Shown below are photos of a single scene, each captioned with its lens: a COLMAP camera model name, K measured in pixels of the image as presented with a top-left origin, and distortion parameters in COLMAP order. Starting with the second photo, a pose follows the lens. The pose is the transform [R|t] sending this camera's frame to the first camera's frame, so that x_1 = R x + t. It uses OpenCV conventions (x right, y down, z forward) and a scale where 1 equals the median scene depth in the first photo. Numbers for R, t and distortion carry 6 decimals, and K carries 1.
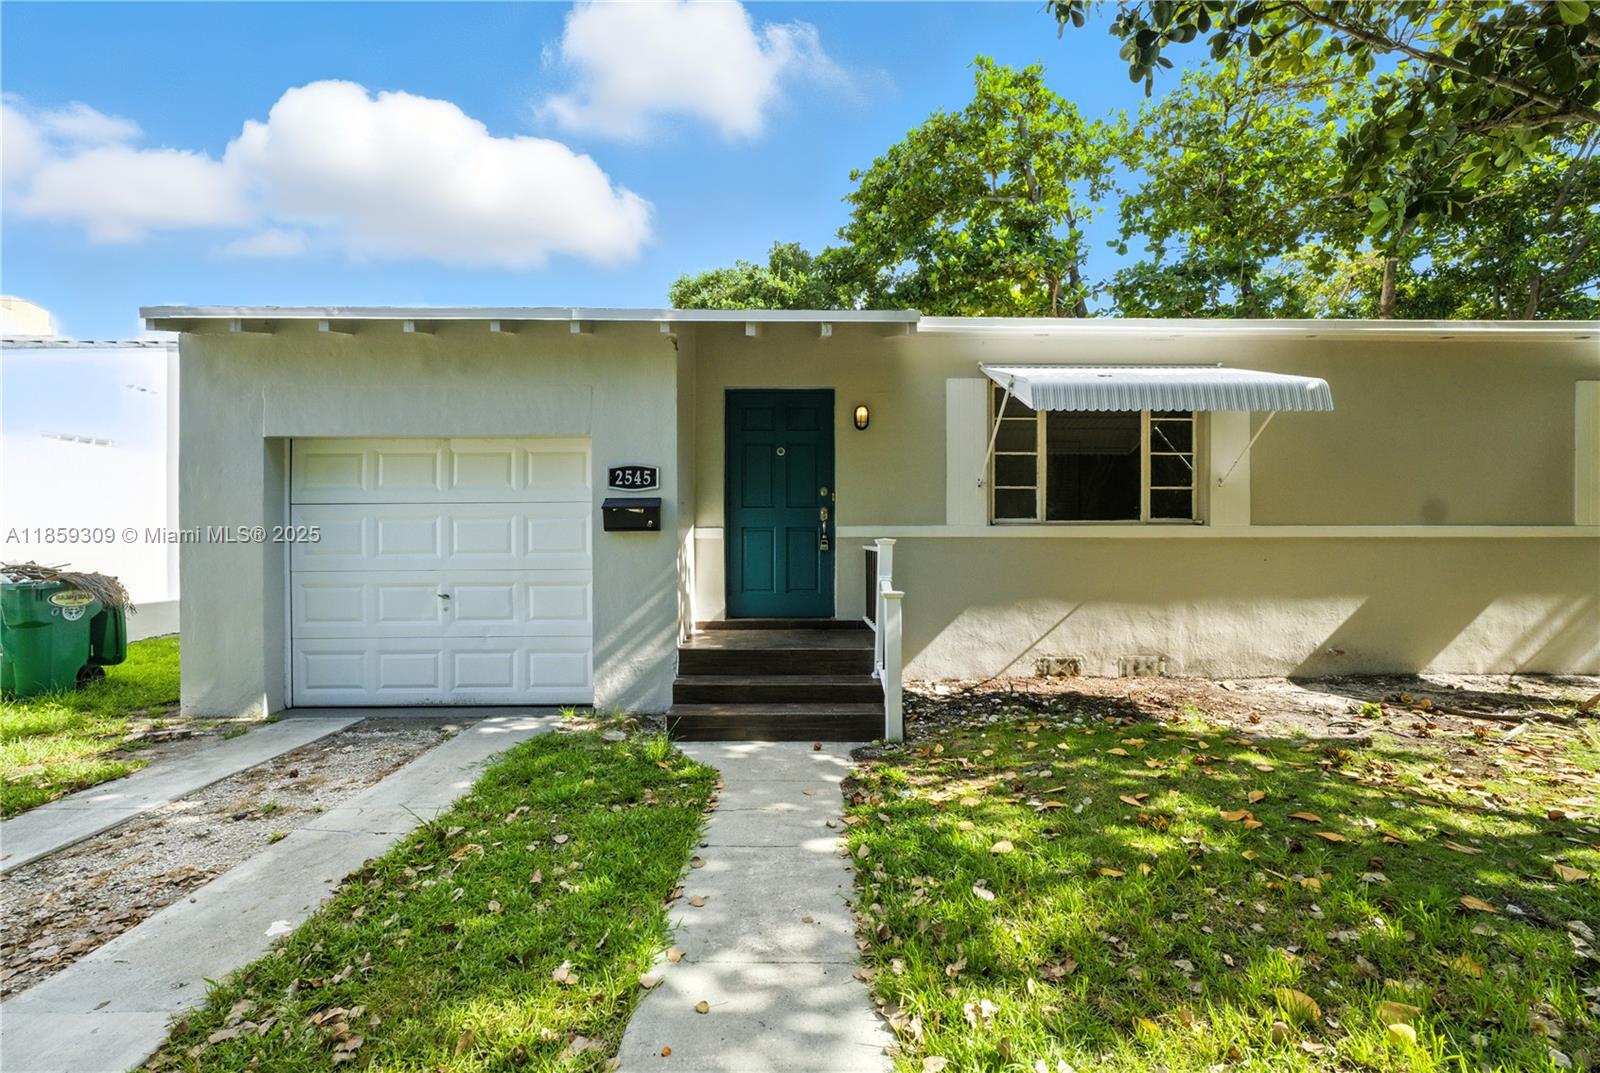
lens RADIAL K [[691.7, 0, 801.3], [0, 691.7, 529.9], [0, 0, 1]] dist [-0.014174, 0.007524]
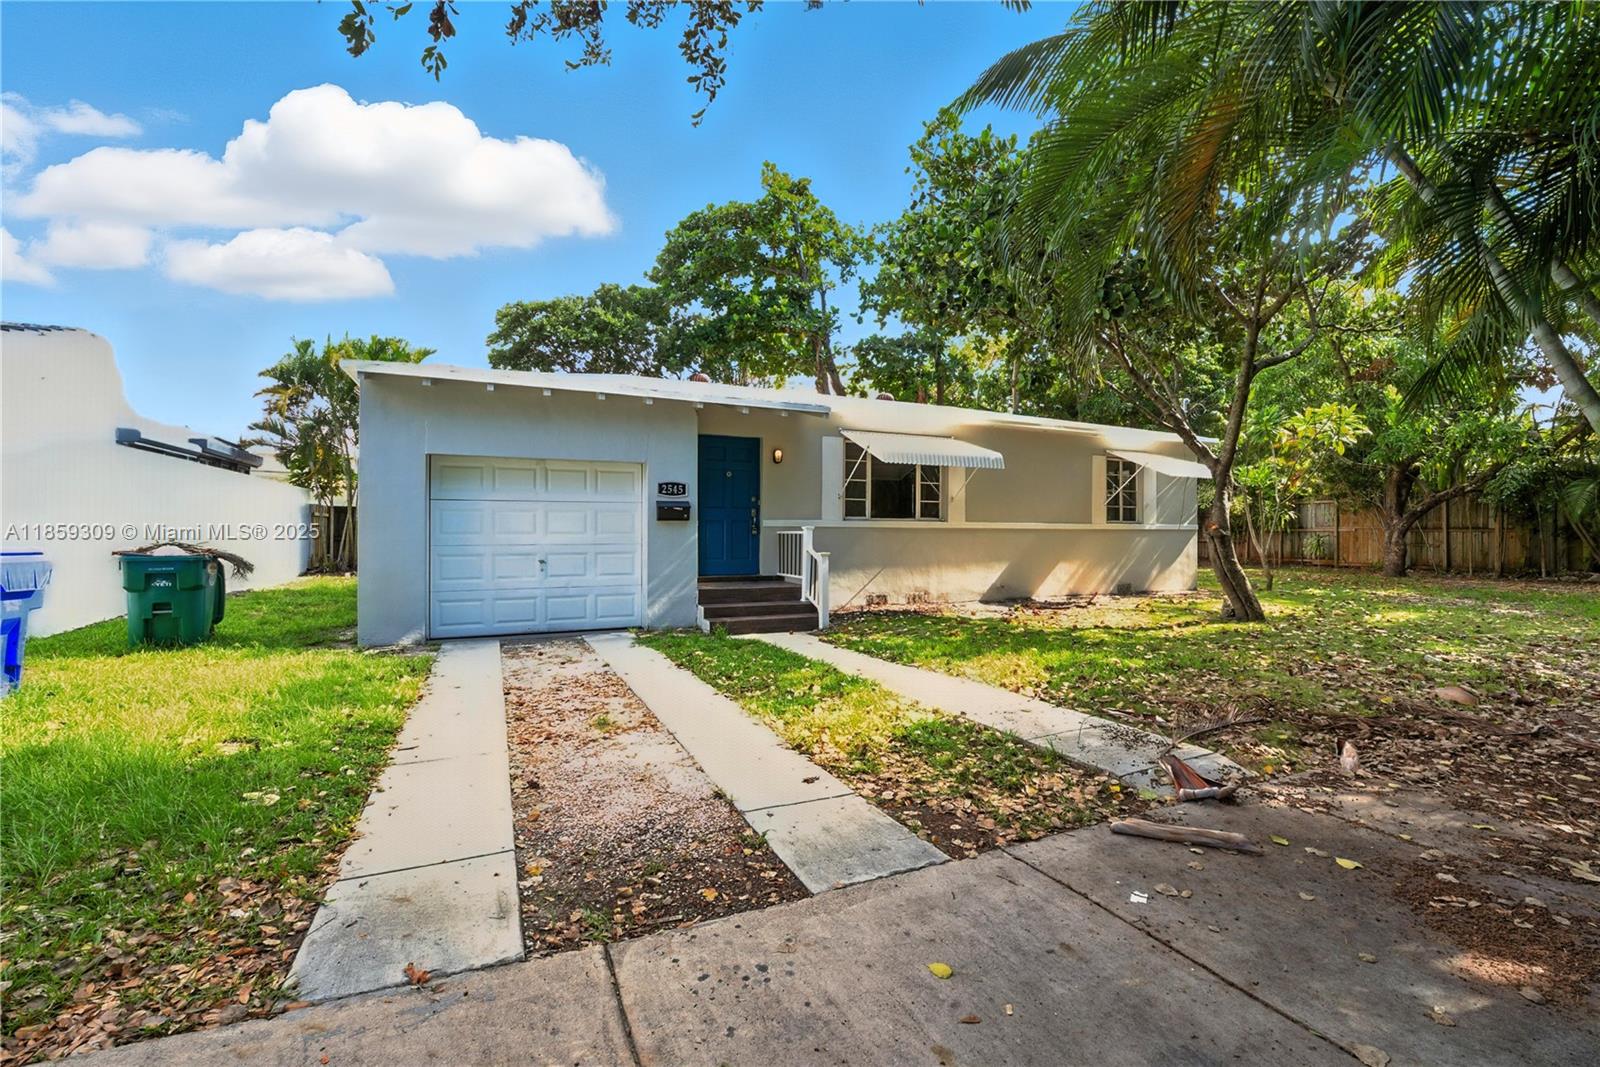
lens RADIAL K [[691.7, 0, 801.3], [0, 691.7, 526.9], [0, 0, 1]] dist [-0.014174, 0.007524]
pose [[0.916214, 0.008100, 0.400608, -0.529827], [-0.005735, 0.999958, -0.007103, 0.022841], [-0.400649, 0.004210, 0.916222, -0.572690]]
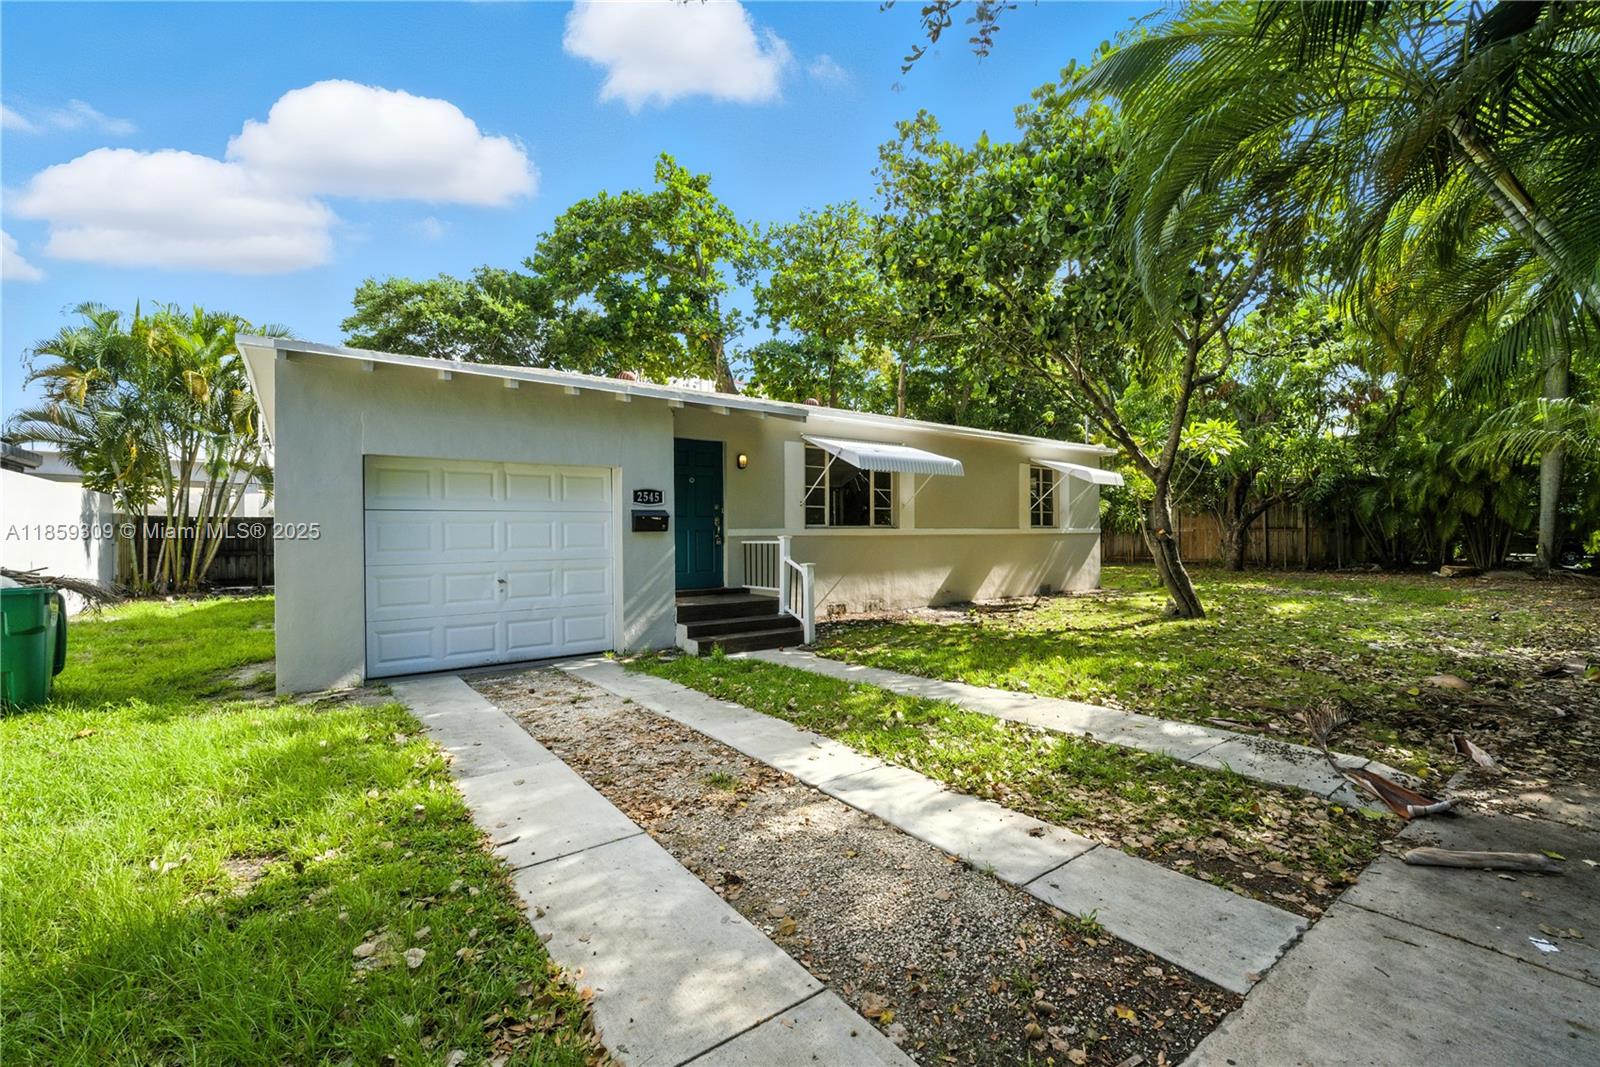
lens RADIAL K [[681.9, 0, 800.0], [0, 681.9, 533.5], [0, 0, 1]] dist [-0.013364, 0.006348]
pose [[0.809996, -0.003463, 0.586426, -0.717714], [0.007277, 0.999965, -0.004147, 0.012146], [-0.586391, 0.007626, 0.809993, -0.353850]]
